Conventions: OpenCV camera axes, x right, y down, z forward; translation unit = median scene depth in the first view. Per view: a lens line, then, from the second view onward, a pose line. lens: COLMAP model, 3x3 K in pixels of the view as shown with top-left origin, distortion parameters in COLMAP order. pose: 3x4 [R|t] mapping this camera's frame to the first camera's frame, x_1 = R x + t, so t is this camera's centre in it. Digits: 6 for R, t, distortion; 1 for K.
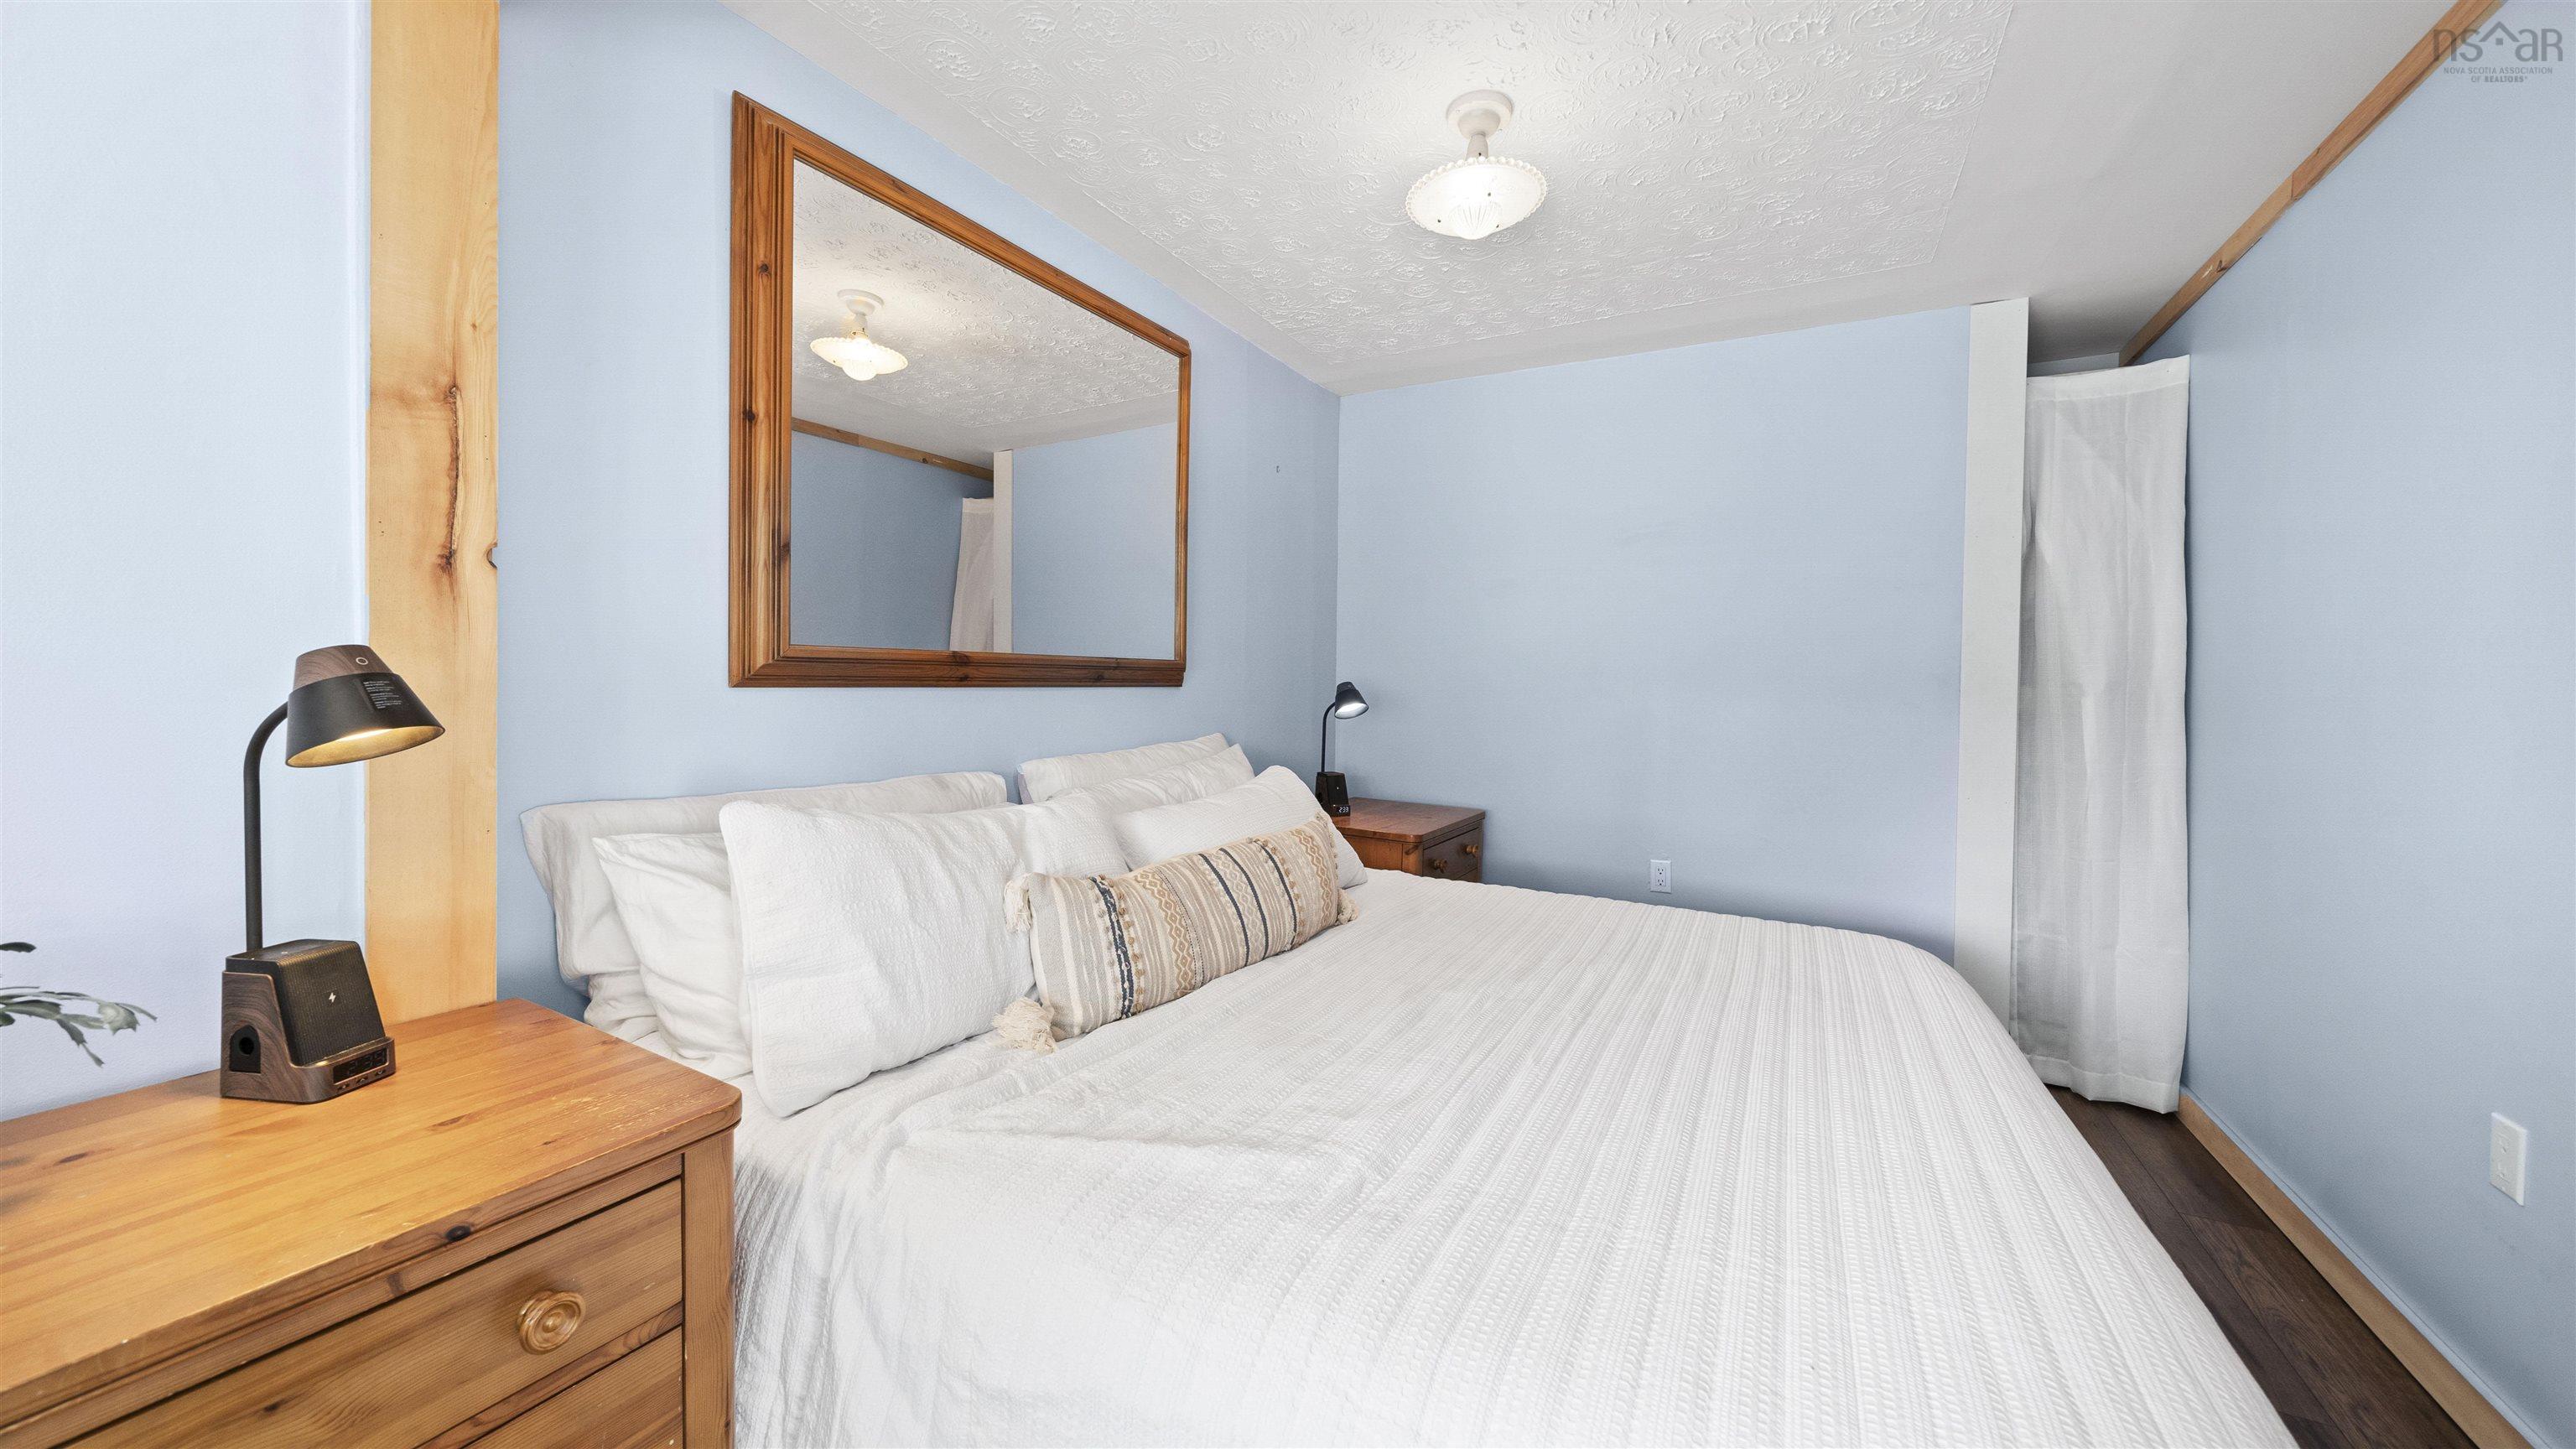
lens RADIAL K [[886.7, 0, 1282.6], [0, 886.7, 718.7], [0, 0, 1]] dist [-0.003593, -0.000262]
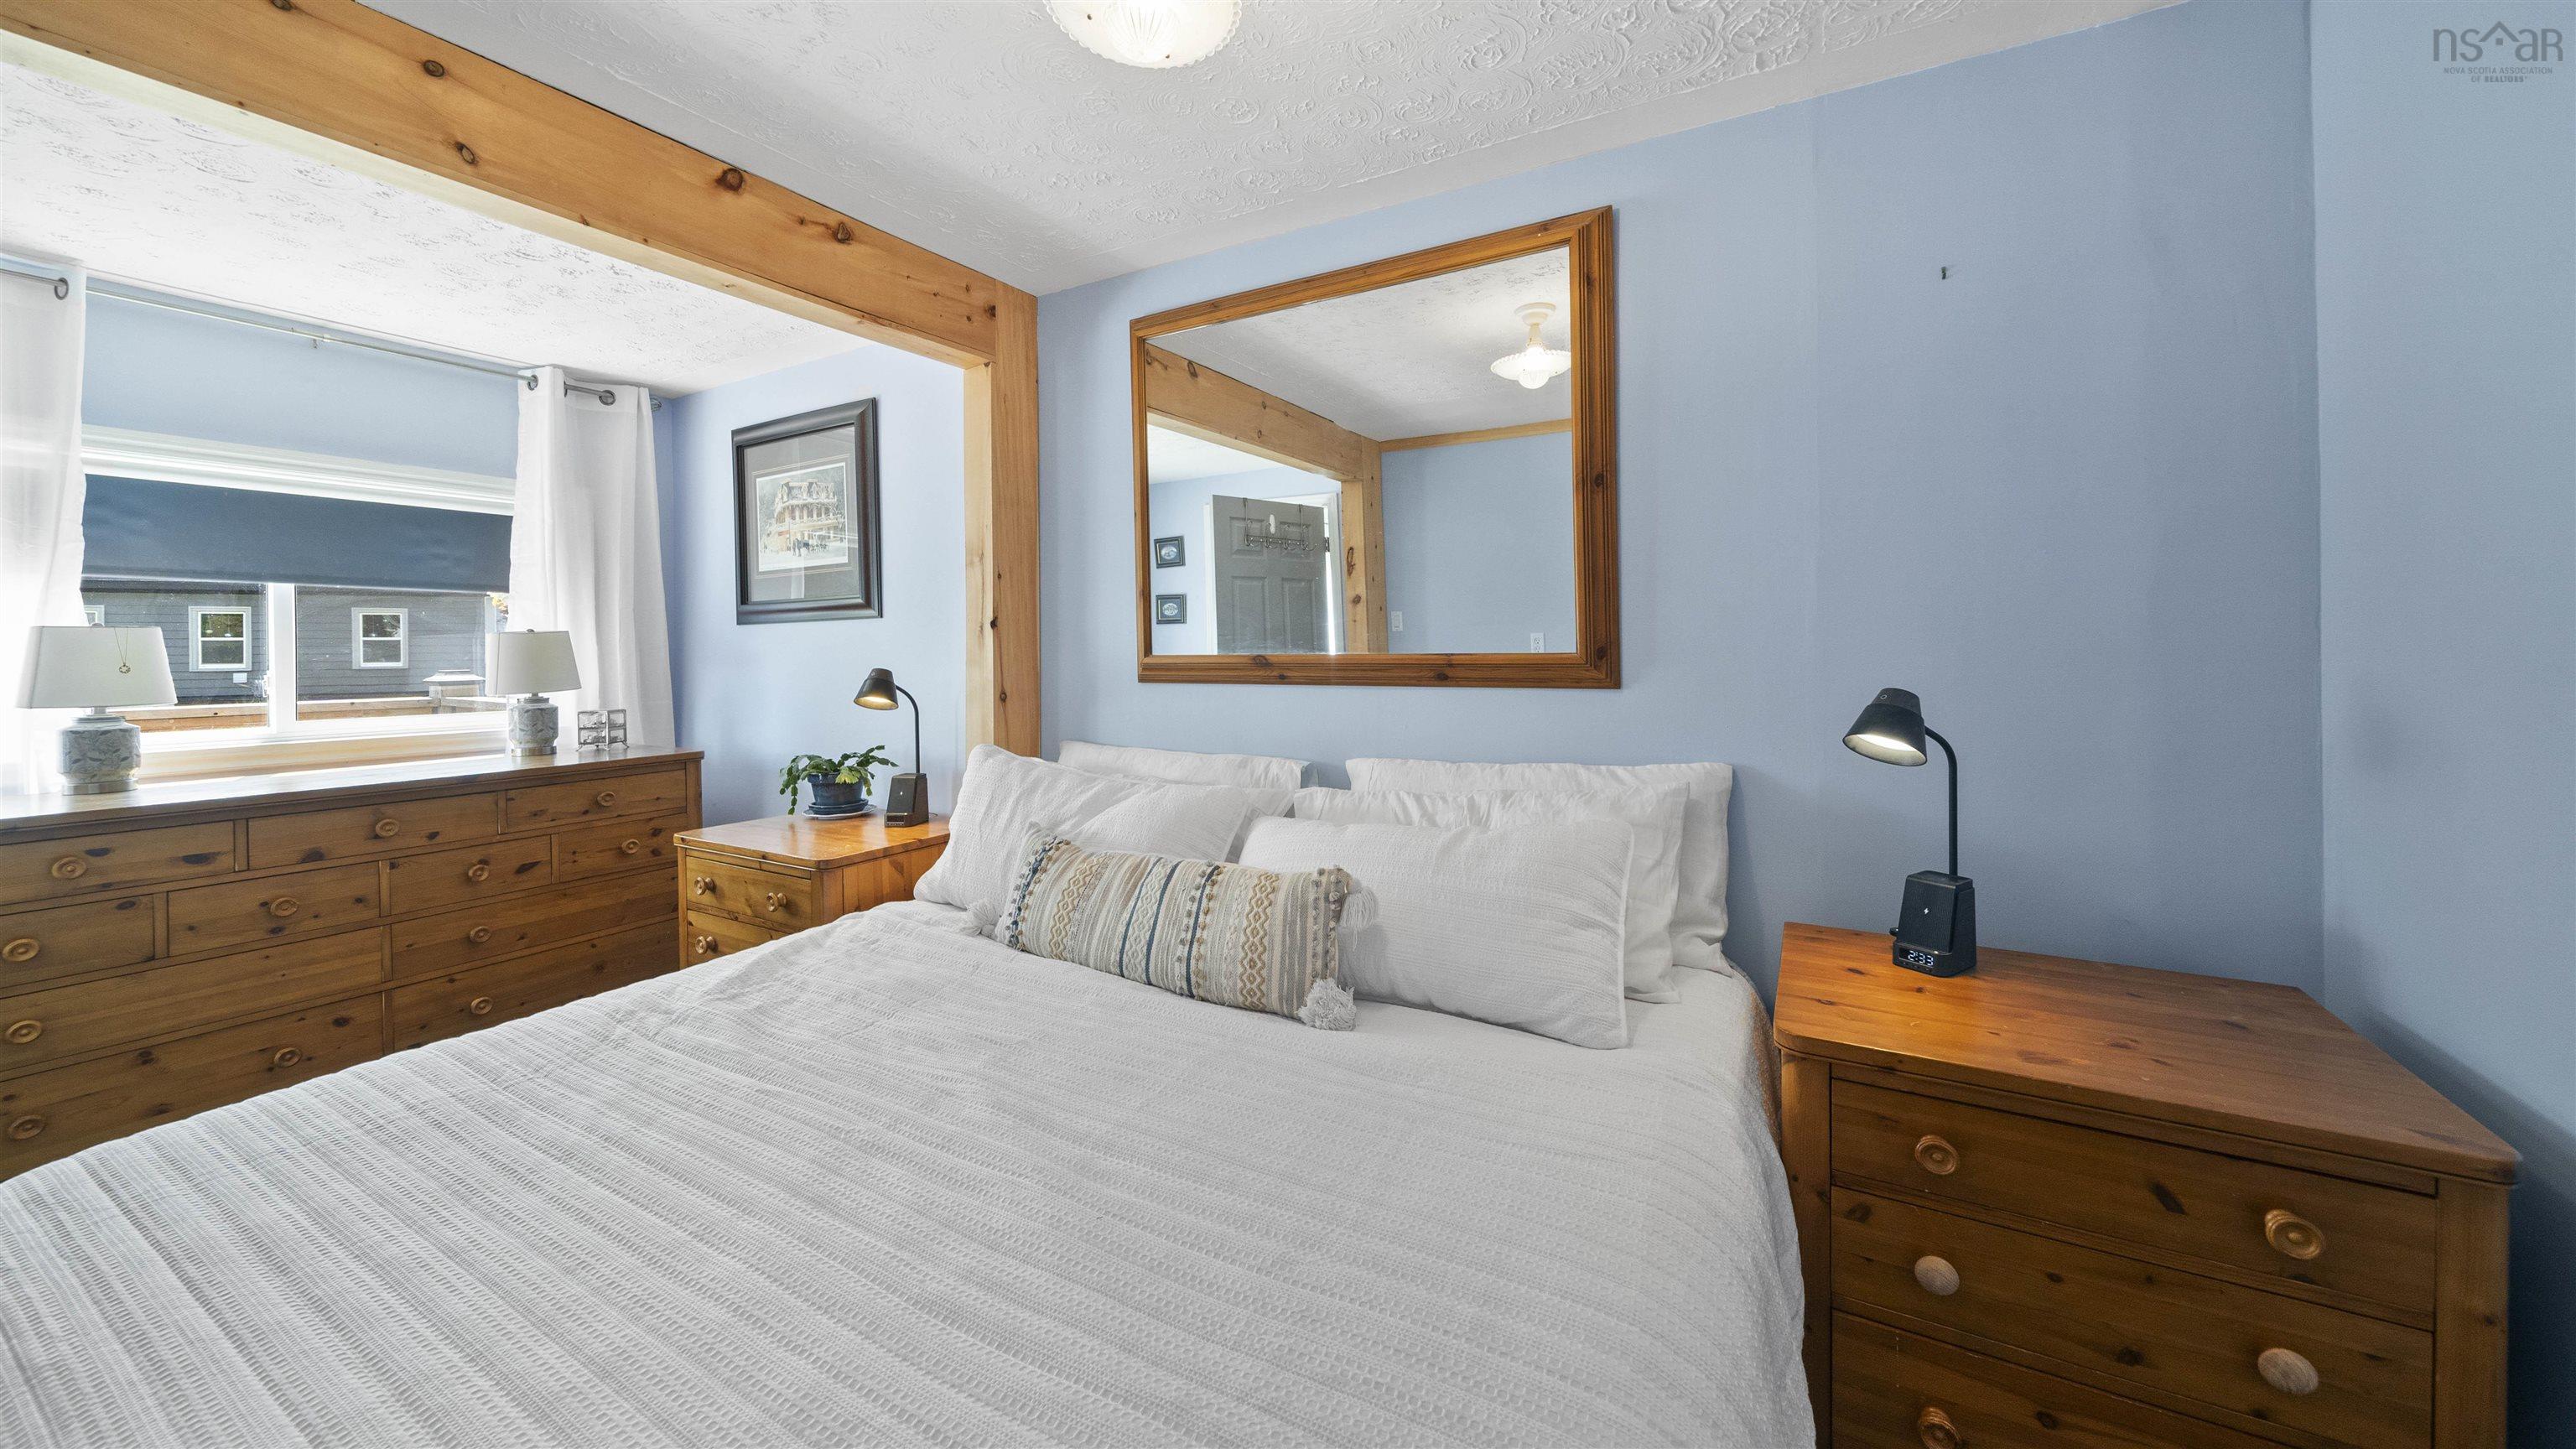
lens RADIAL K [[903.7, 0, 1292.4], [0, 903.7, 674.1], [0, 0, 1]] dist [-0.001696, -0.000077]
pose [[0.015333, 0.009100, -0.999841, 0.948497], [-0.040506, 0.999143, 0.008473, -0.070148], [0.999062, 0.040370, 0.015689, 1.149323]]
